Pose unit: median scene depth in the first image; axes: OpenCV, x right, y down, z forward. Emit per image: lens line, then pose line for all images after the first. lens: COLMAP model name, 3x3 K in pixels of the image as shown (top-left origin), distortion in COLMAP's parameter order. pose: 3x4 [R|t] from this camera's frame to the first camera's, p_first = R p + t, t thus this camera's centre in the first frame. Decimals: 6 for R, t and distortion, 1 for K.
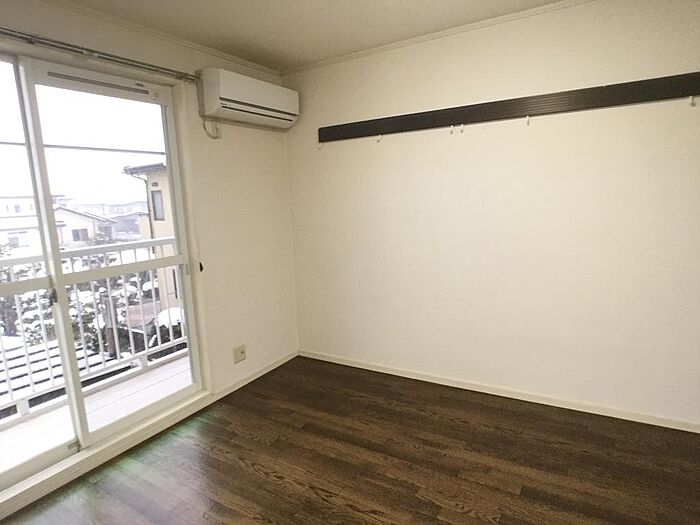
lens RADIAL K [[413.8, 0, 350.0], [0, 413.8, 262.5], [0, 0, 1]] dist [-0.045506, 0.000249]
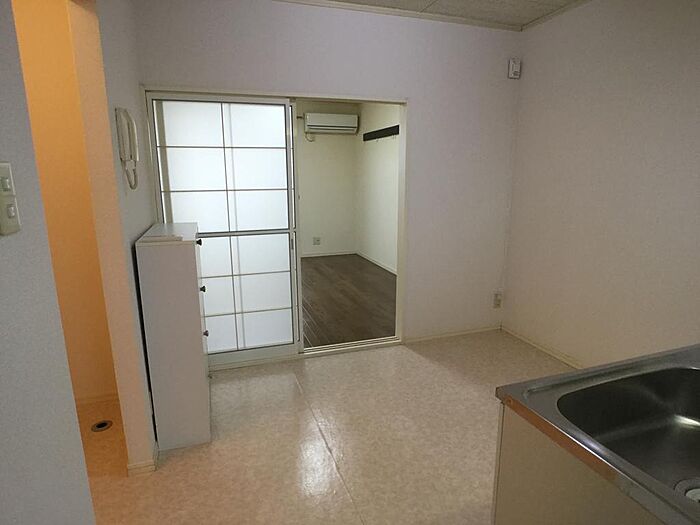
lens RADIAL K [[407.0, 0, 350.0], [0, 407.0, 262.5], [0, 0, 1]] dist [-0.004119, -0.000322]
pose [[0.771188, 0.180770, -0.610402, 1.363487], [-0.132769, 0.983423, 0.123498, 0.051913], [0.622608, -0.014197, 0.782405, -0.657256]]
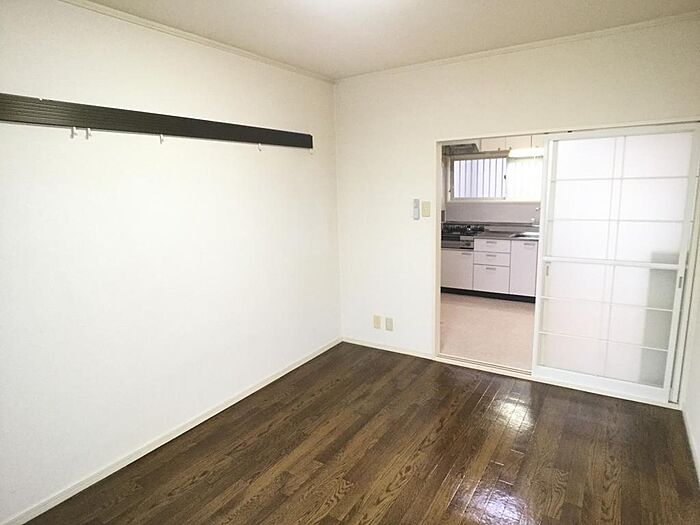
lens RADIAL K [[413.8, 0, 350.0], [0, 413.8, 262.5], [0, 0, 1]] dist [-0.045506, 0.000249]
pose [[0.032360, -0.127525, 0.991307, -0.859111], [0.191095, 0.974319, 0.119101, -0.105618], [-0.981038, 0.185580, 0.055899, 0.742858]]
